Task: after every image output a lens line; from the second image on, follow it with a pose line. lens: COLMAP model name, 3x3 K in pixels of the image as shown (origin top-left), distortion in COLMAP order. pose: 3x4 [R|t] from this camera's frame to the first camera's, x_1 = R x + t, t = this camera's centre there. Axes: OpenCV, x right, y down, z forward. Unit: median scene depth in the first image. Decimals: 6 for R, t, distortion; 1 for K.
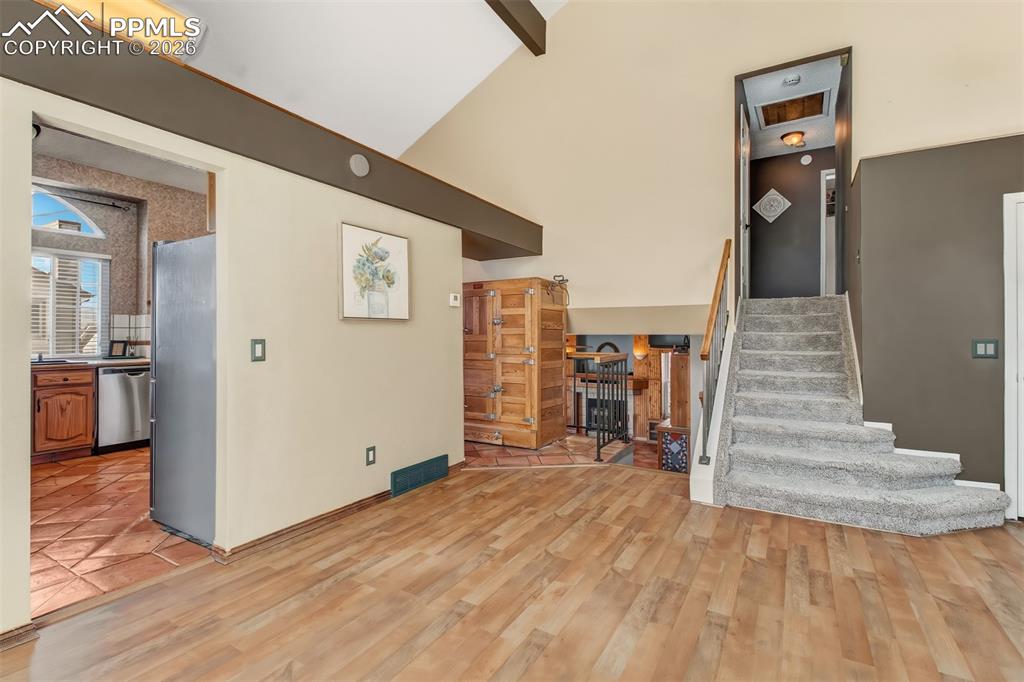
lens RADIAL K [[477.4, 0, 505.1], [0, 477.4, 333.9], [0, 0, 1]] dist [0.022464, -0.016133]
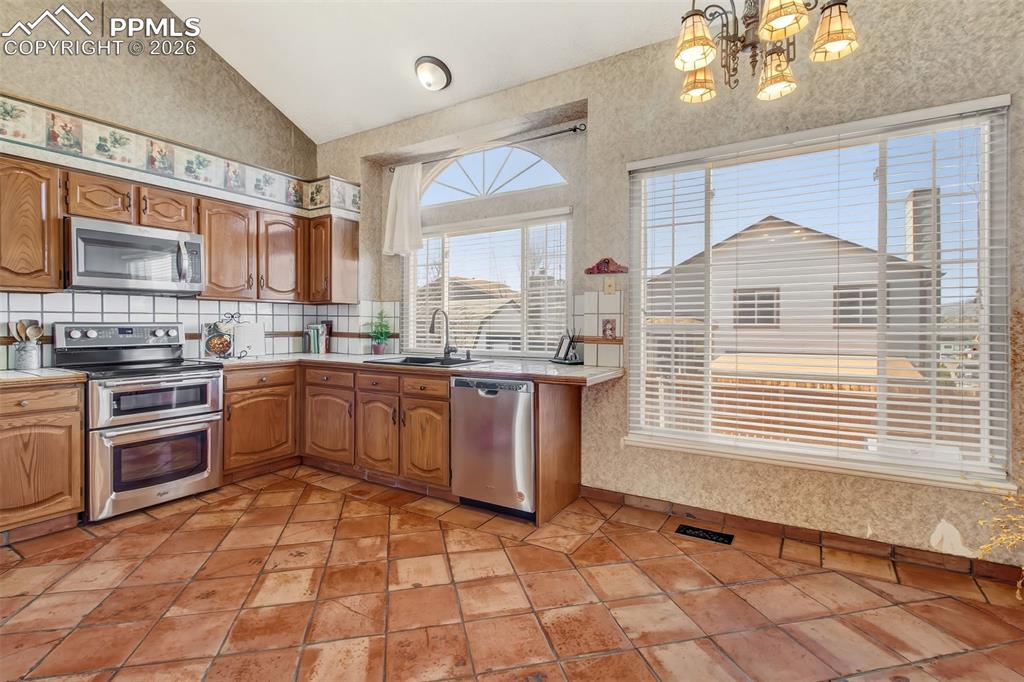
lens RADIAL K [[482.4, 0, 509.3], [0, 482.4, 329.2], [0, 0, 1]] dist [0.021944, -0.015834]
pose [[-0.007310, 0.008204, -0.999940, -0.208494], [0.005030, 0.999954, 0.008167, 0.000497], [0.999961, -0.004970, -0.007351, 1.281296]]
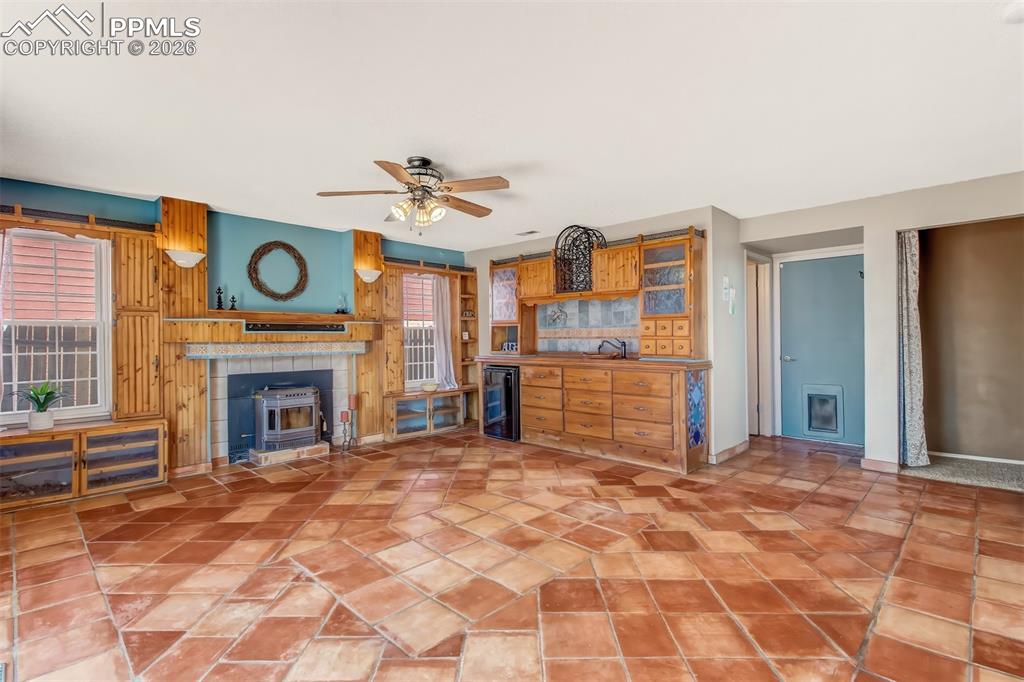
lens RADIAL K [[485.4, 0, 518.2], [0, 485.4, 341.5], [0, 0, 1]] dist [0.021505, -0.016755]
pose [[0.212166, -0.007791, 0.977203, -0.501556], [0.003718, 0.999967, 0.007165, 0.305638], [-0.977227, 0.002113, 0.212188, 2.000635]]
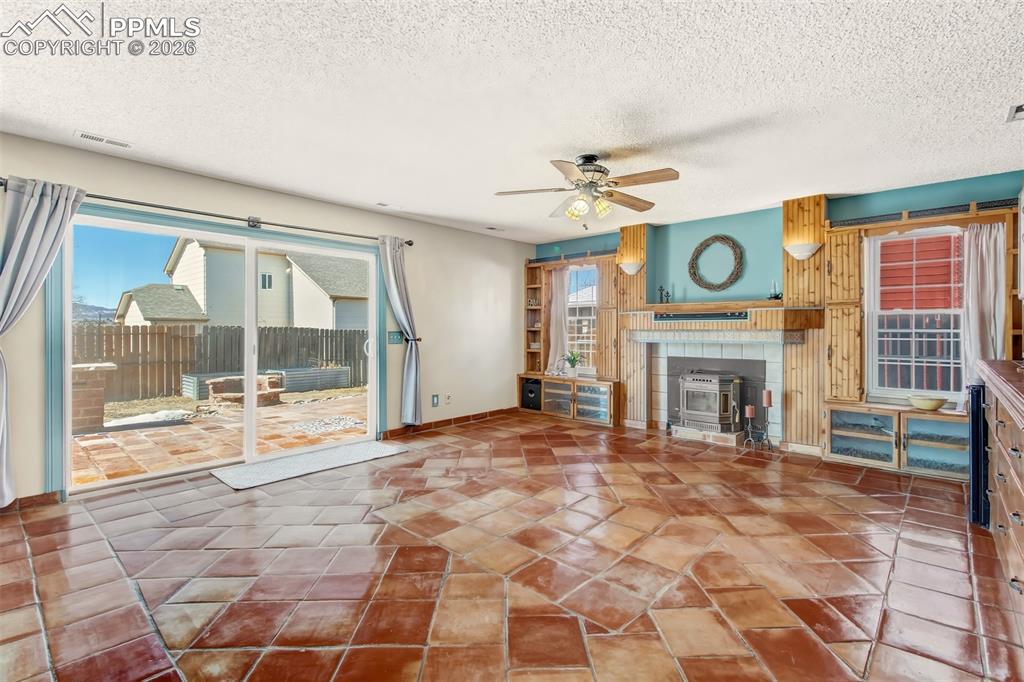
lens RADIAL K [[470.1, 0, 508.0], [0, 470.1, 330.3], [0, 0, 1]] dist [0.003186, 0.000061]
pose [[0.982010, 0.000227, -0.188831, 0.293955], [0.001175, 0.999973, 0.007313, 0.304610], [0.188827, -0.007404, 0.981982, 1.485365]]
